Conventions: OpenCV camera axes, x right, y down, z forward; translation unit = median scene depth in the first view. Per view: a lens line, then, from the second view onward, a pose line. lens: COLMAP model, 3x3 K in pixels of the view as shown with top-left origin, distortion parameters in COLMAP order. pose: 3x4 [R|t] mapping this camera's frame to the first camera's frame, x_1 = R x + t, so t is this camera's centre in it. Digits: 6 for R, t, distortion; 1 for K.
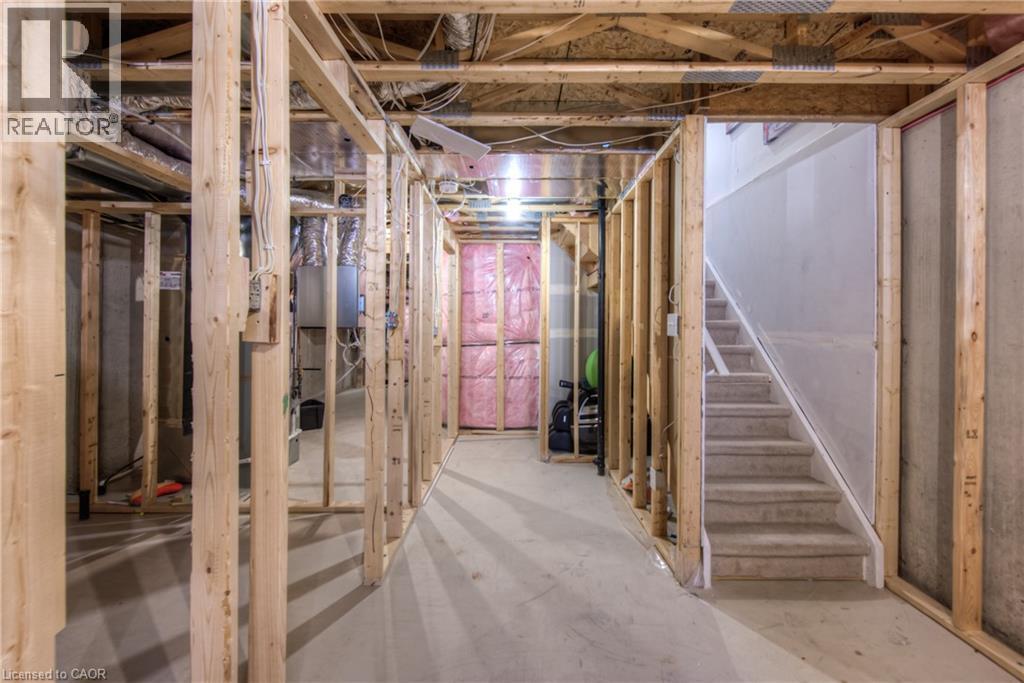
lens RADIAL K [[420.4, 0, 523.7], [0, 420.4, 327.1], [0, 0, 1]] dist [-0.005792, -0.002116]
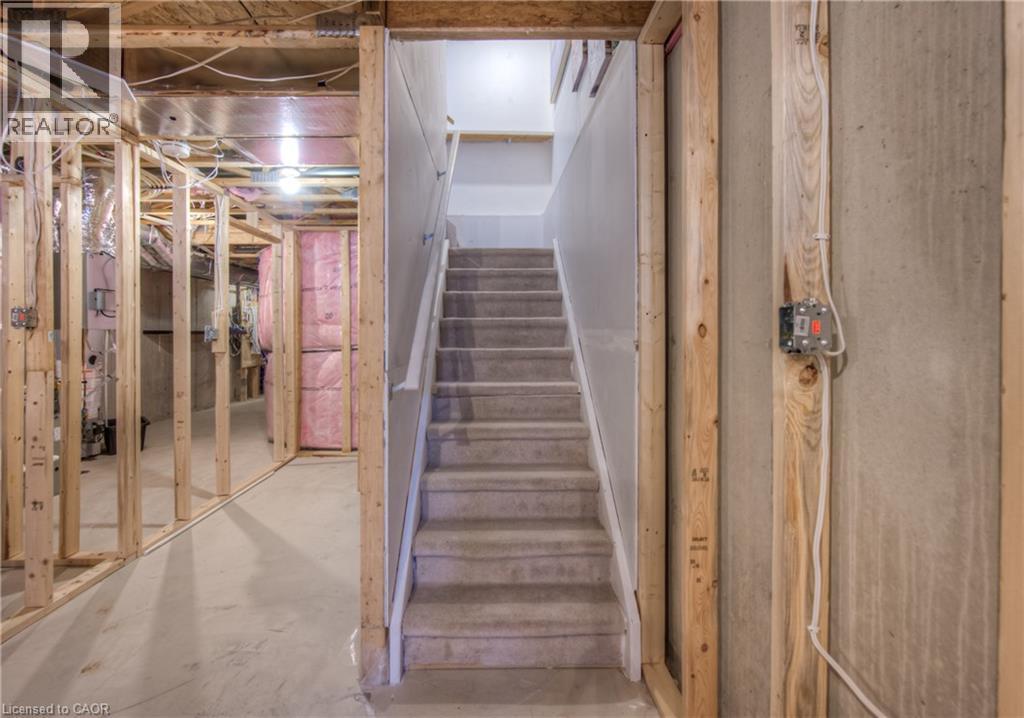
lens RADIAL K [[452.1, 0, 490.8], [0, 452.1, 333.4], [0, 0, 1]] dist [-0.001484, -0.001951]
pose [[0.999855, -0.008137, 0.014934, 0.494896], [0.008077, 0.999959, 0.004092, 0.014912], [-0.014967, -0.003970, 0.999880, 0.185091]]
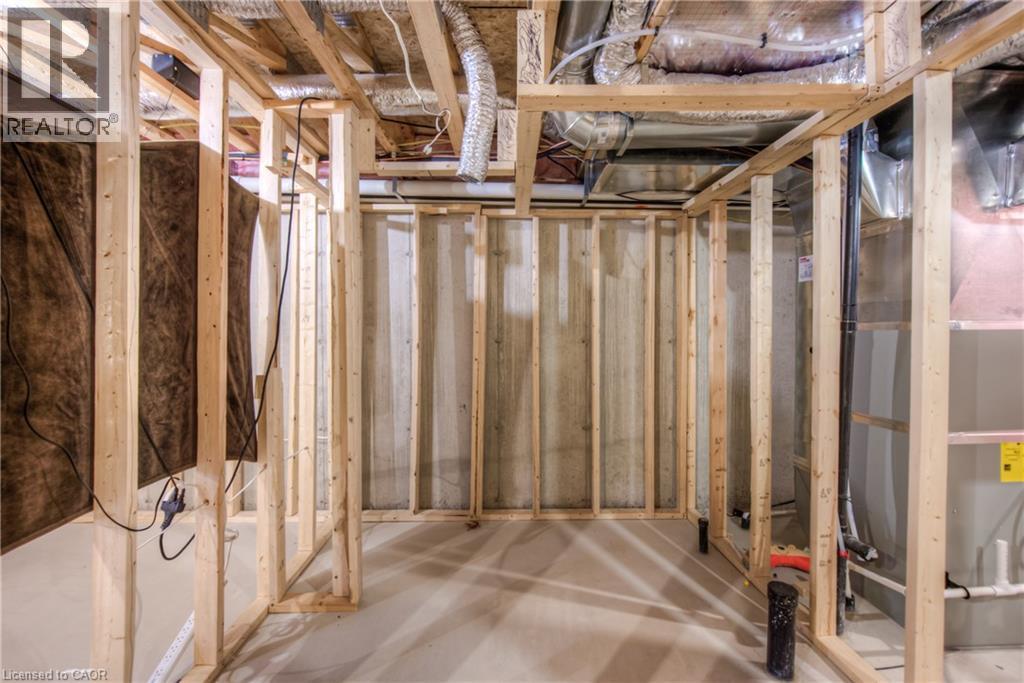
lens RADIAL K [[420.4, 0, 511.3], [0, 420.4, 336.7], [0, 0, 1]] dist [-0.005792, -0.002116]
pose [[0.008117, 0.001693, -0.999966, -0.189721], [0.006369, 0.999978, 0.001745, 0.000789], [0.999947, -0.006382, 0.008106, 0.653216]]
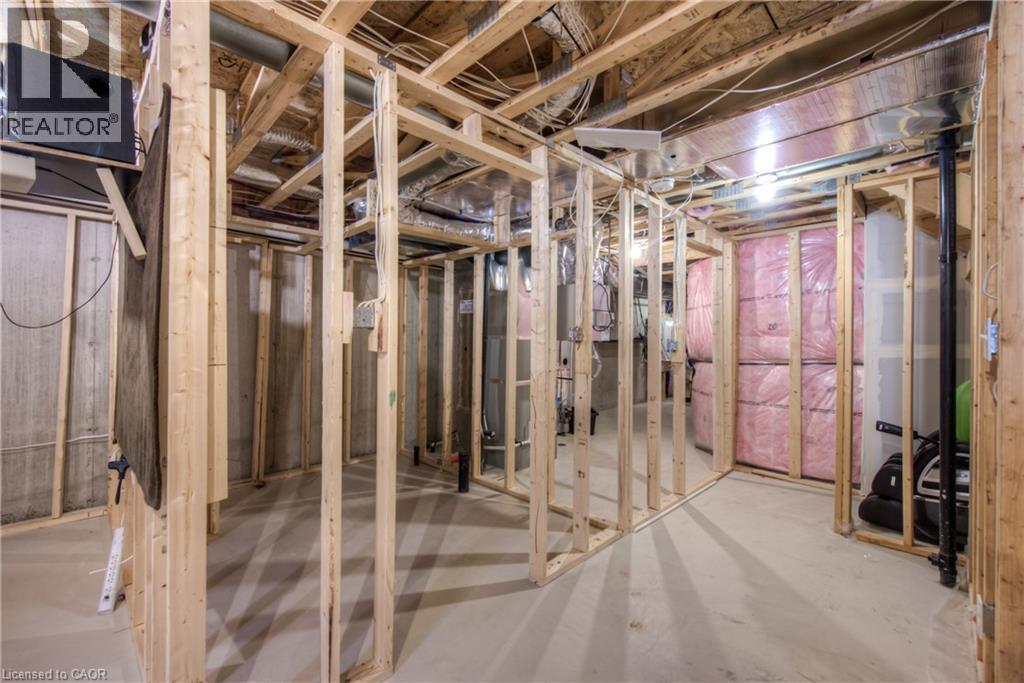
lens RADIAL K [[420.4, 0, 477.8], [0, 420.4, 335.7], [0, 0, 1]] dist [-0.005792, -0.002116]
pose [[0.667999, -0.006174, -0.744137, 0.279022], [-0.002889, 0.999937, -0.010890, -0.000604], [0.744157, 0.009424, 0.667939, 0.142172]]
